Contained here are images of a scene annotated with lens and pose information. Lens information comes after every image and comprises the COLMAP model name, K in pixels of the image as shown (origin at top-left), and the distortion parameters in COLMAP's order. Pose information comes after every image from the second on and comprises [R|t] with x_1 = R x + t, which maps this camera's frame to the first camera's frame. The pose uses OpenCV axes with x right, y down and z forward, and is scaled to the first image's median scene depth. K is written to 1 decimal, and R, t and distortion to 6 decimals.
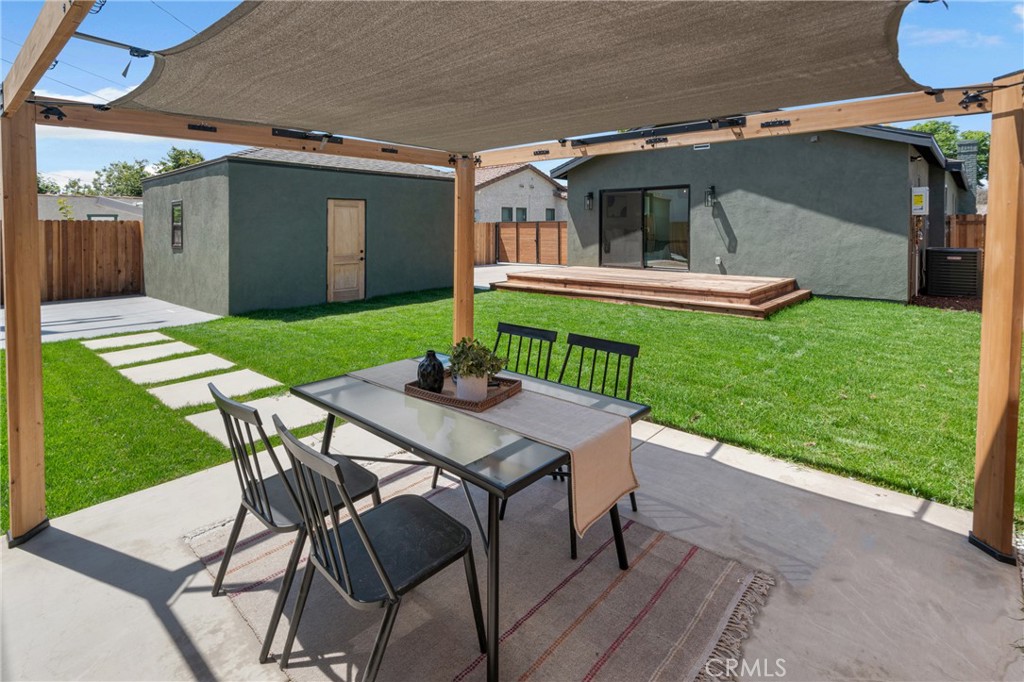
lens RADIAL K [[517.7, 0, 508.4], [0, 517.7, 223.2], [0, 0, 1]] dist [0.001456, -0.000176]
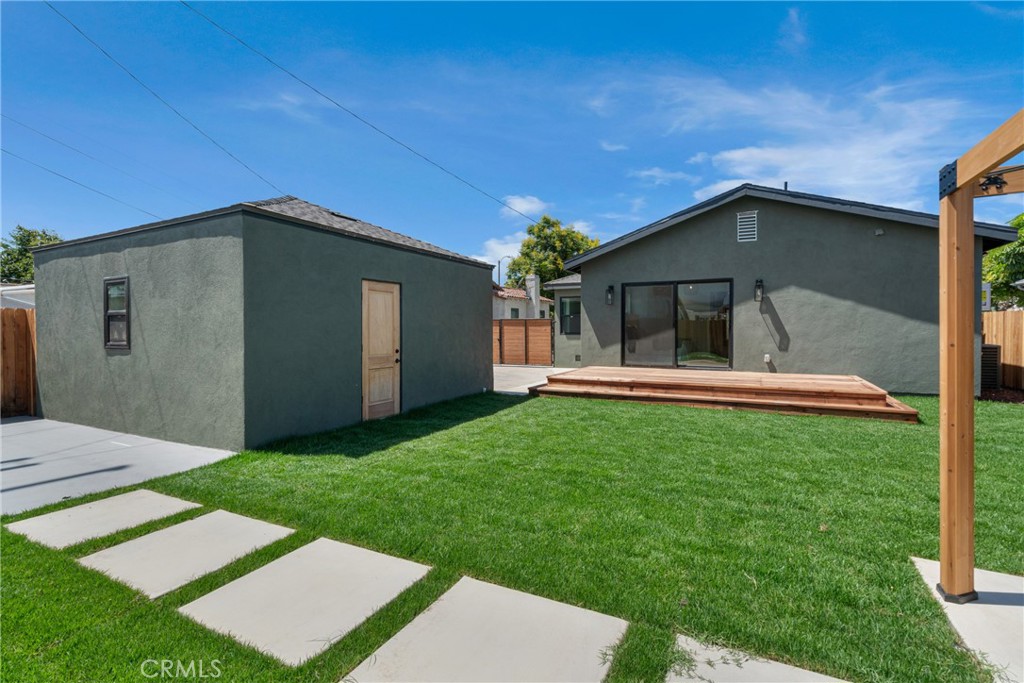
lens RADIAL K [[481.0, 0, 495.7], [0, 481.0, 330.3], [0, 0, 1]] dist [-0.001639, -0.000019]
pose [[0.971370, 0.003721, 0.237541, -0.298585], [-0.006102, 0.999938, 0.009287, 0.015884], [-0.237492, -0.010471, 0.971333, 0.267410]]
